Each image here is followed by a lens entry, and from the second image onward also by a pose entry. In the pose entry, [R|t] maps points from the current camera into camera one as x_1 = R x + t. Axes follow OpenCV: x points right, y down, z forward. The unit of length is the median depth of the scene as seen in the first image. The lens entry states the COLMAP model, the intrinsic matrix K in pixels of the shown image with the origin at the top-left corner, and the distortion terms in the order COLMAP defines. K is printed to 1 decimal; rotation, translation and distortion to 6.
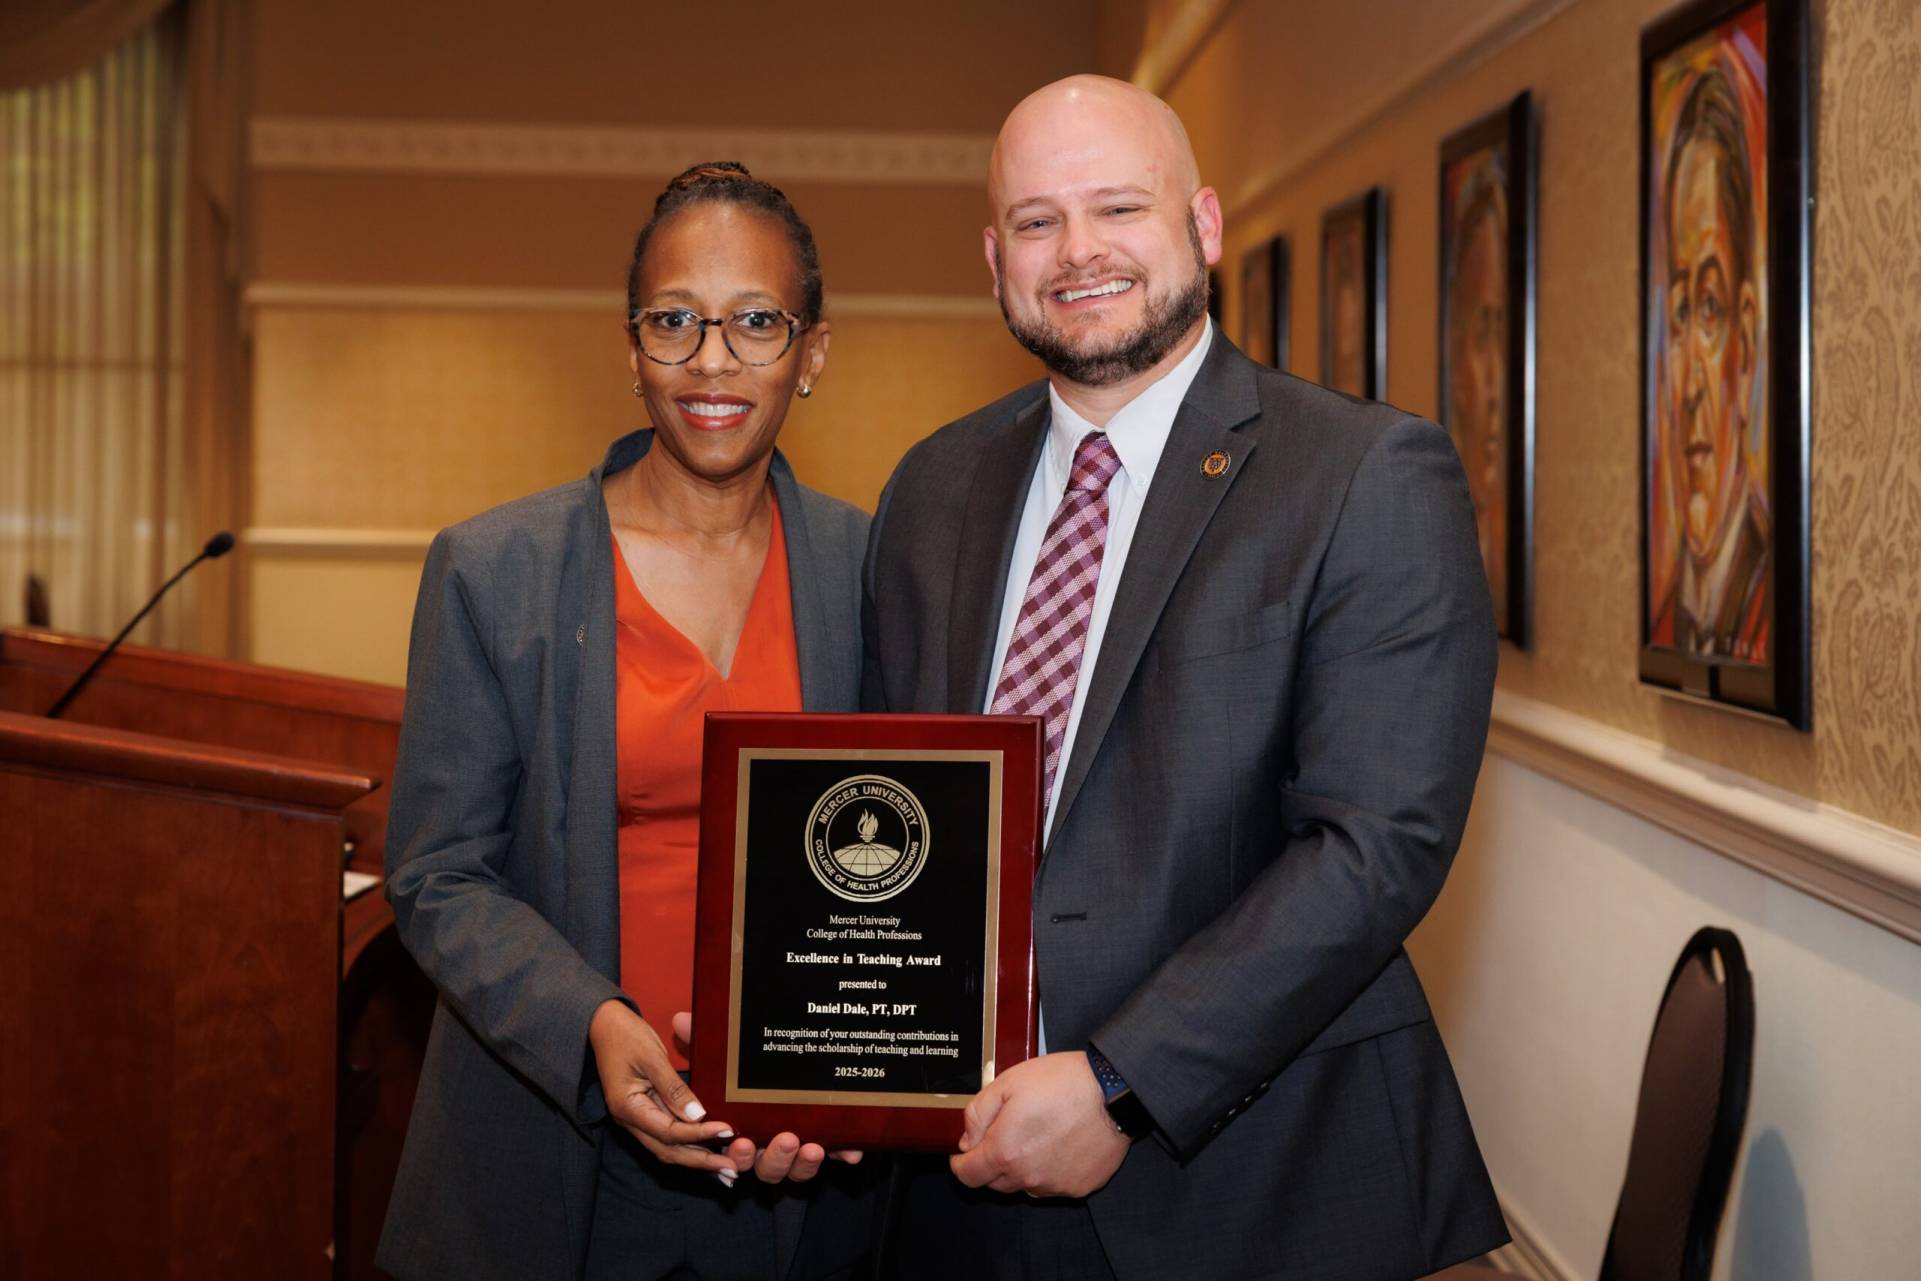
lens RADIAL K [[3353.1, 0, 960.5], [0, 3353.1, 640.5], [0, 0, 1]] dist [0.033707, -0.043500]
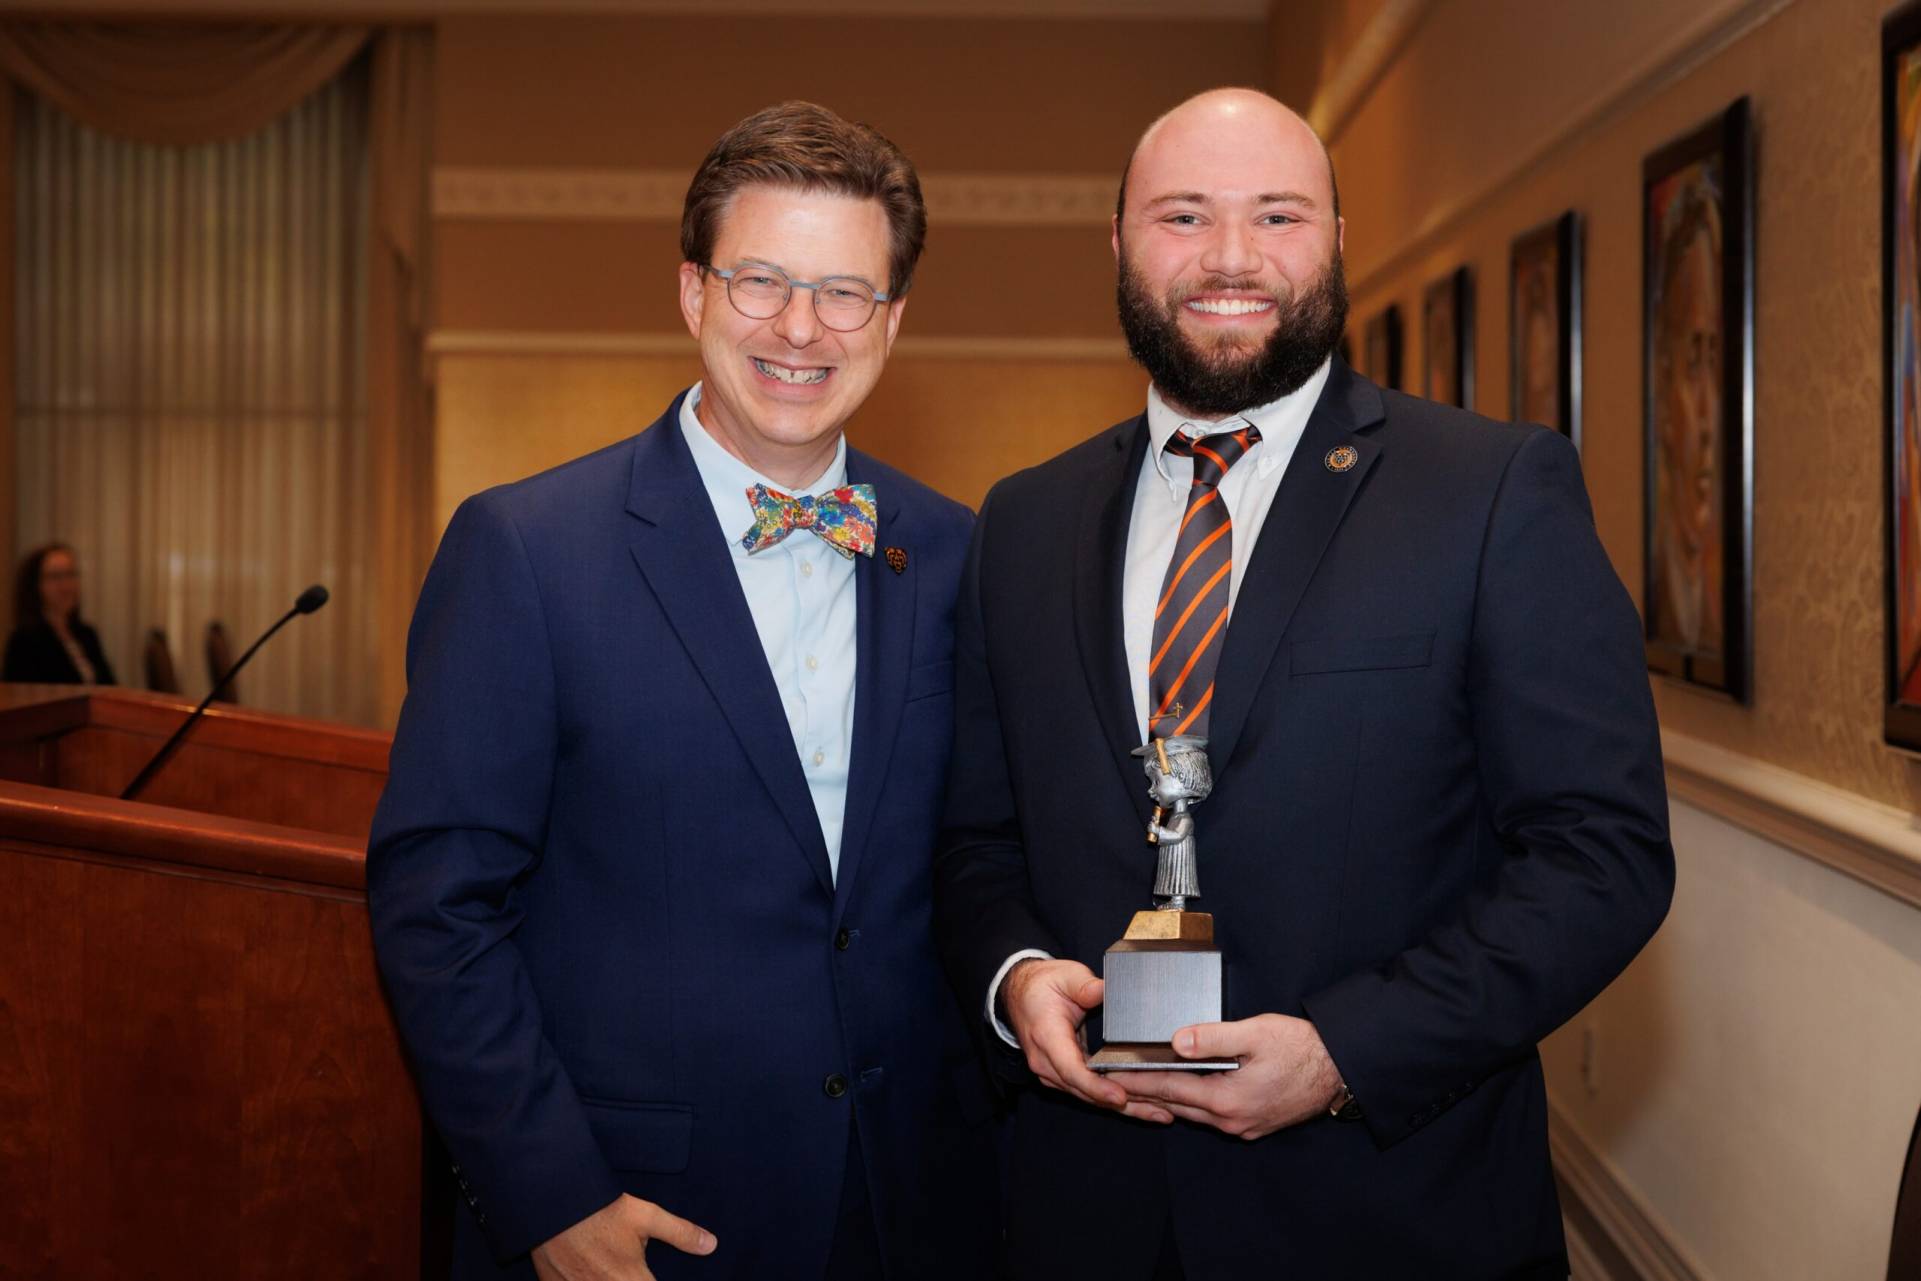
lens RADIAL K [[3251.8, 0, 960.5], [0, 3251.8, 640.5], [0, 0, 1]] dist [0.019417, 0.036355]
pose [[0.998495, -0.003641, -0.054730, 0.003081], [0.003023, 0.999931, -0.011374, -0.006590], [0.054767, 0.011192, 0.998436, 0.125469]]
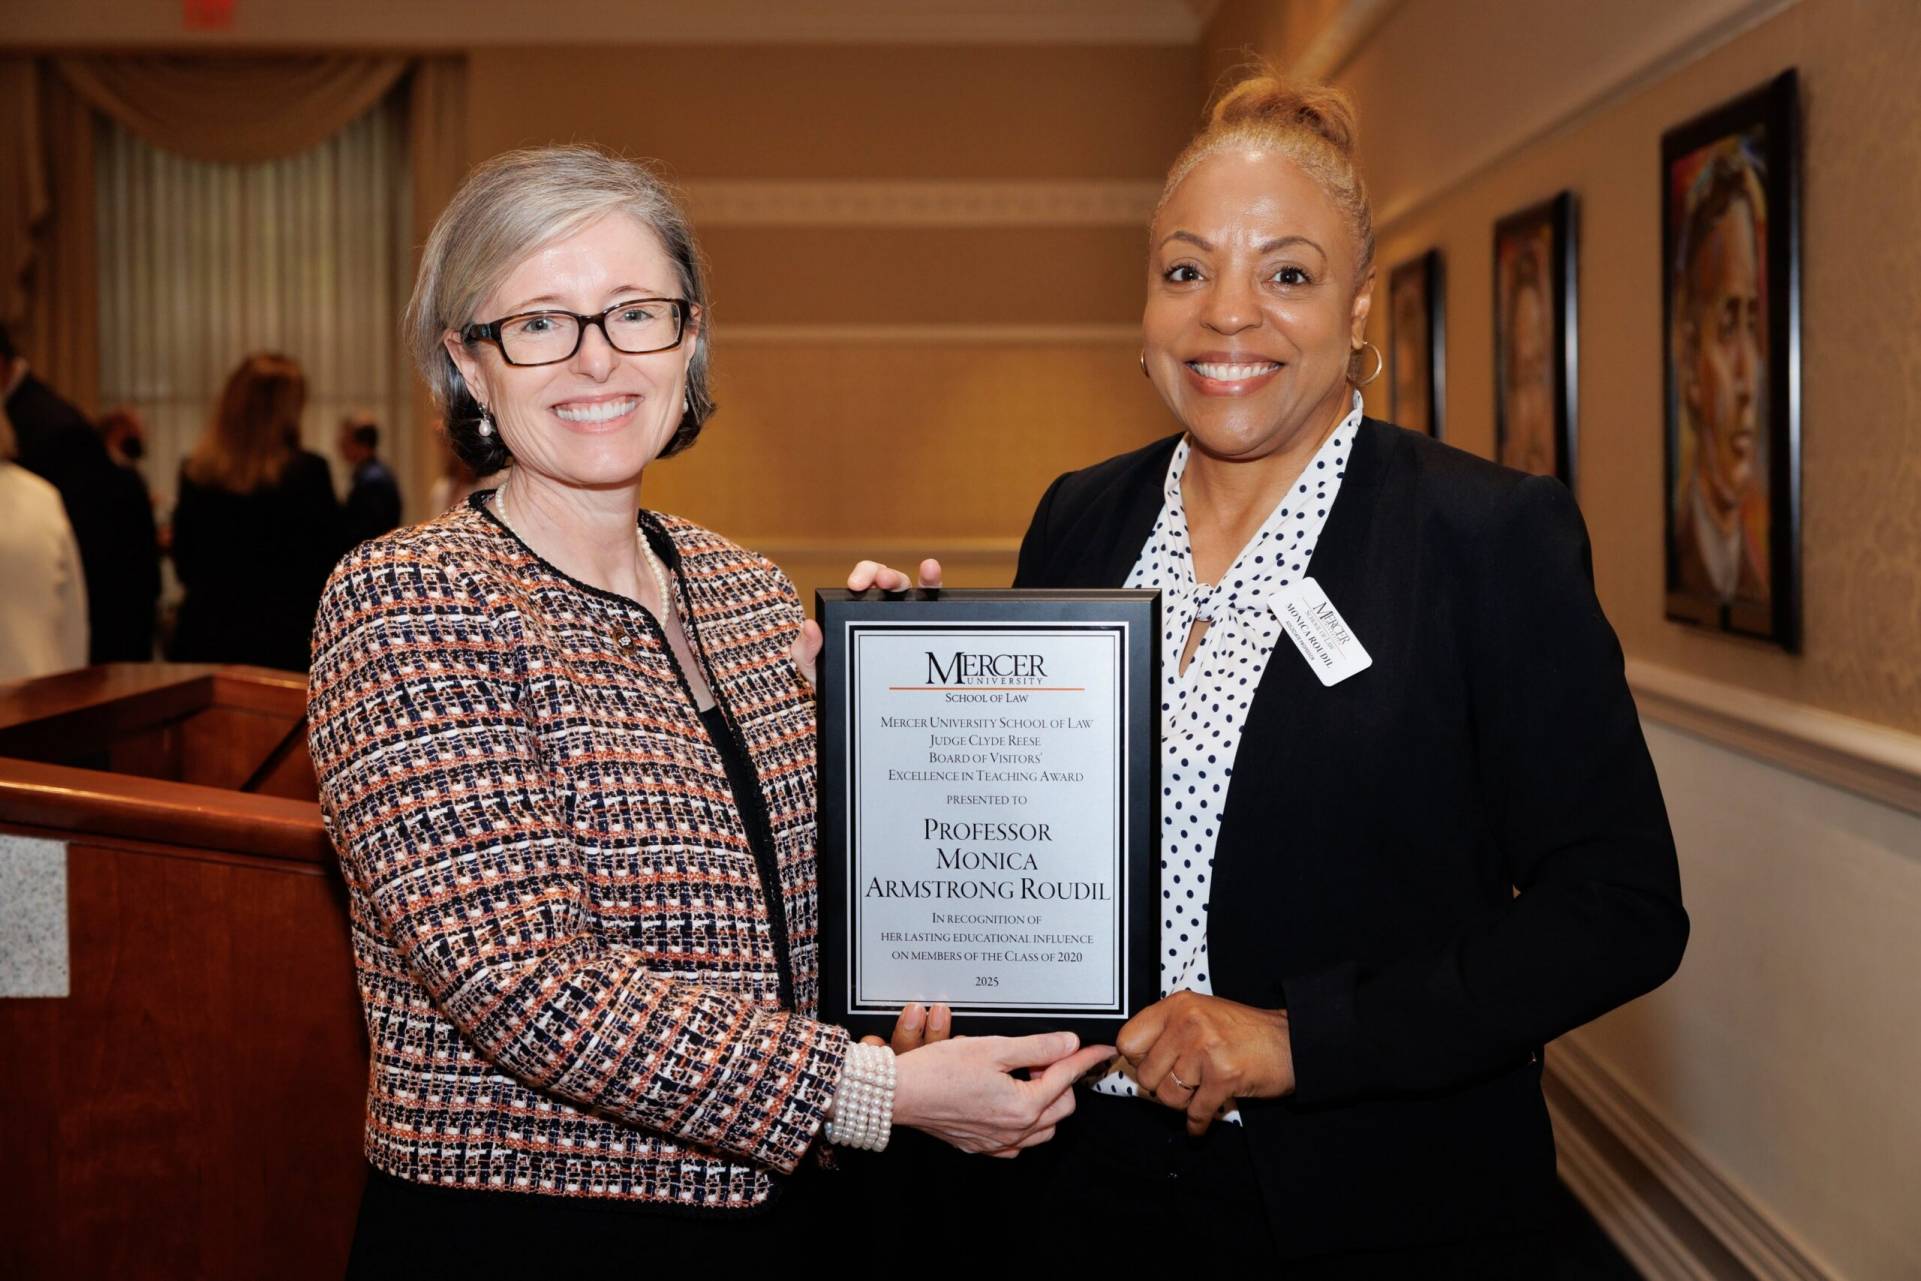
lens RADIAL K [[2740.9, 0, 960.5], [0, 2740.9, 640.5], [0, 0, 1]] dist [0.009896, -0.010868]
pose [[0.999319, -0.017525, -0.032459, -0.058824], [0.017817, 0.999803, 0.008750, -0.015364], [0.032299, -0.009322, 0.999435, 0.269845]]
